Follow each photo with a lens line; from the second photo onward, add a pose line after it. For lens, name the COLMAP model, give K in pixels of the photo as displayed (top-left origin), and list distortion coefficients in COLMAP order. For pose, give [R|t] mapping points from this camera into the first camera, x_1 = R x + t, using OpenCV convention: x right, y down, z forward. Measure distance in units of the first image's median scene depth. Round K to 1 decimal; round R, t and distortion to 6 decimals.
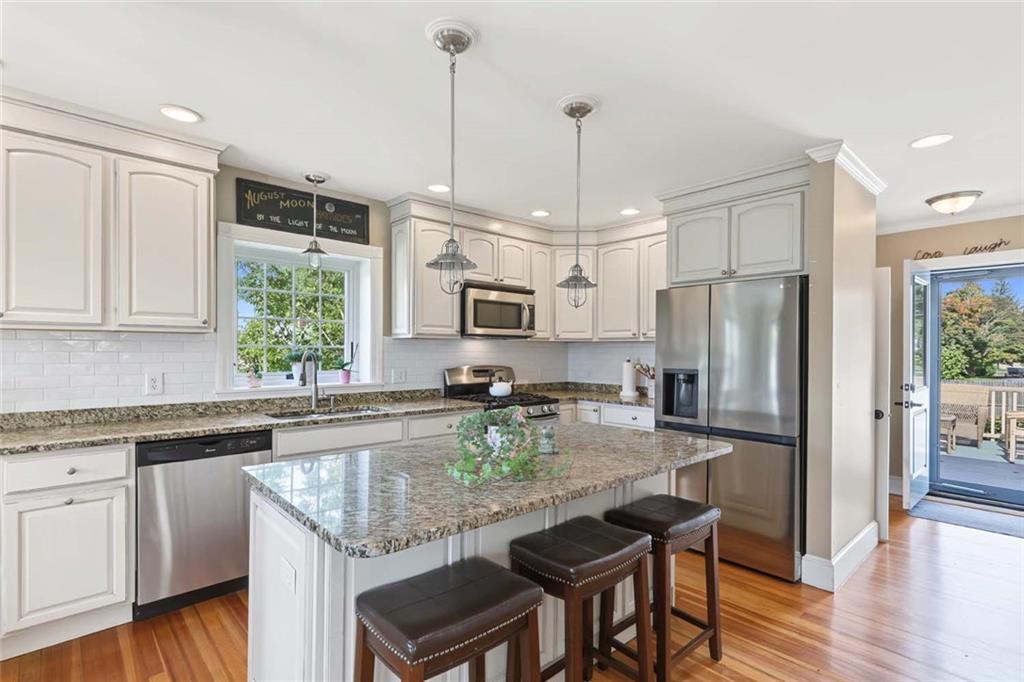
lens RADIAL K [[490.2, 0, 506.8], [0, 490.2, 348.3], [0, 0, 1]] dist [0.005158, -0.003674]
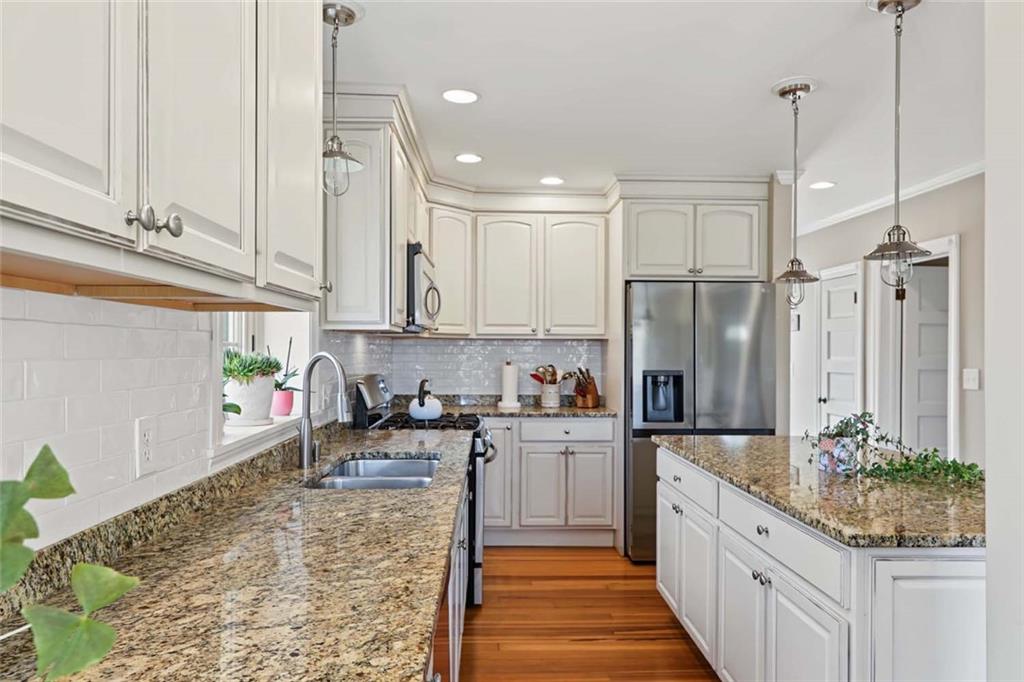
lens RADIAL K [[672.4, 0, 503.2], [0, 672.4, 353.2], [0, 0, 1]] dist [-0.012660, 0.000617]
pose [[0.643972, -0.006365, 0.765023, -0.774789], [-0.004864, 0.999911, 0.012413, -0.004614], [-0.765034, -0.011714, 0.643884, 0.396839]]
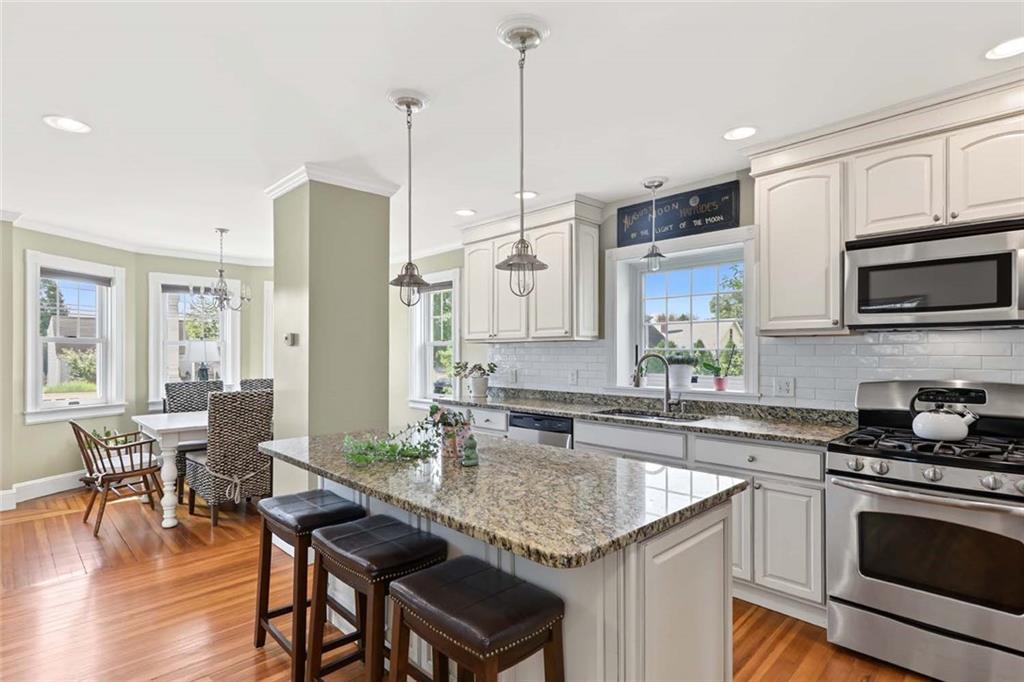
lens RADIAL K [[531.0, 0, 510.0], [0, 531.0, 348.5], [0, 0, 1]] dist [0.011214, 0.002337]
pose [[0.030272, -0.008240, -0.999508, 0.687341], [0.007826, 0.999937, -0.008007, 0.000179], [0.999511, -0.007580, 0.030334, 0.657888]]
